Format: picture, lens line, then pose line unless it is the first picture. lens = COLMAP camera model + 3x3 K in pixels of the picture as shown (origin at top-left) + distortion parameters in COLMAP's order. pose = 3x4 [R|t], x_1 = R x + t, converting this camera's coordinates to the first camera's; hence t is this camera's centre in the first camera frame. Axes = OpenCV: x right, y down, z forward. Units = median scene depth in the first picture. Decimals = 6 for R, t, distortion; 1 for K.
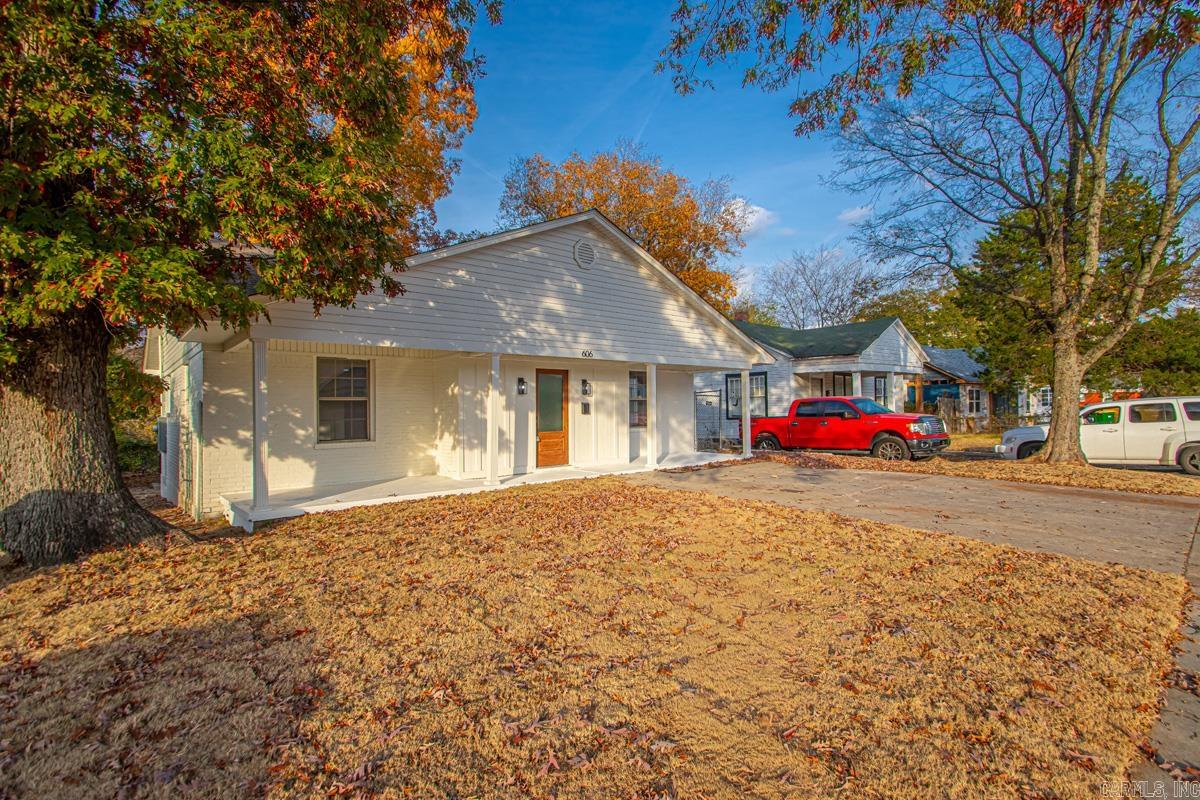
lens RADIAL K [[559.0, 0, 601.3], [0, 559.0, 397.3], [0, 0, 1]] dist [0.017282, -0.003717]
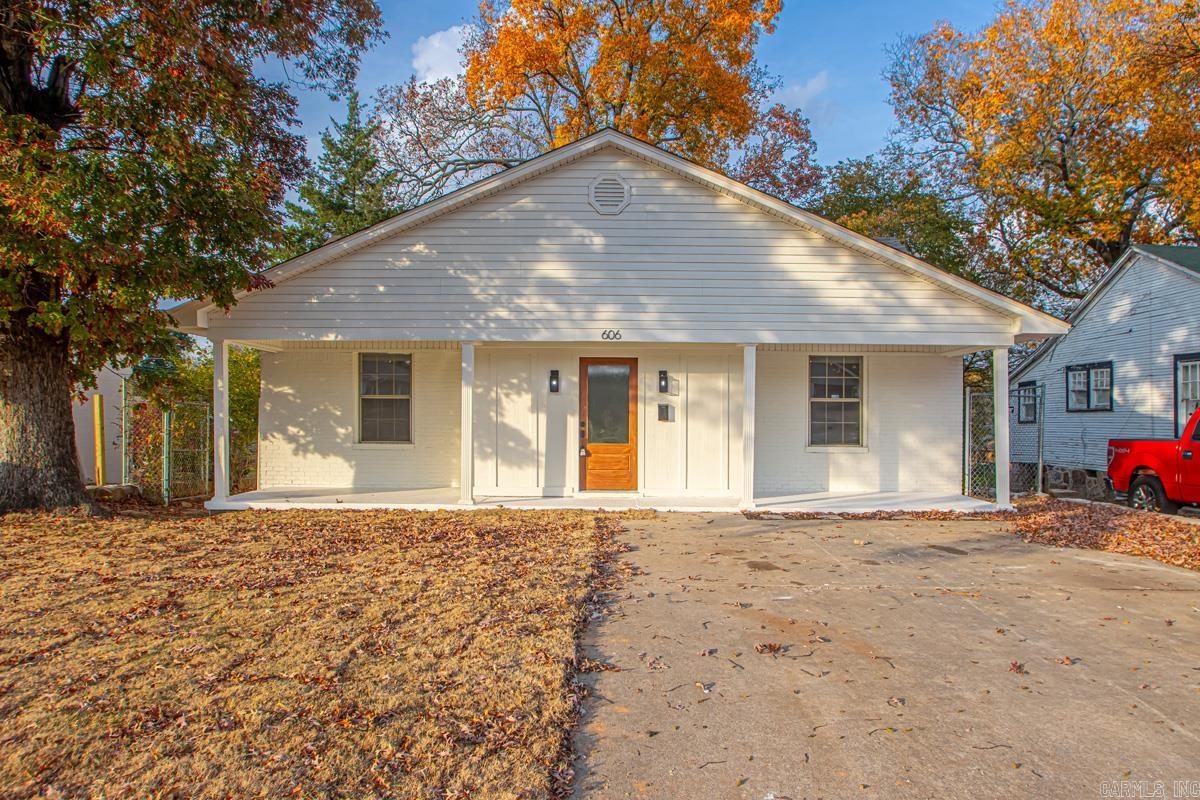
lens RADIAL K [[744.4, 0, 600.4], [0, 744.4, 407.2], [0, 0, 1]] dist [-0.032053, -0.000428]
pose [[0.758550, 0.014283, -0.651458, 0.582478], [-0.004038, 0.999844, 0.017219, -0.002516], [0.651602, -0.010431, 0.758489, 0.281867]]
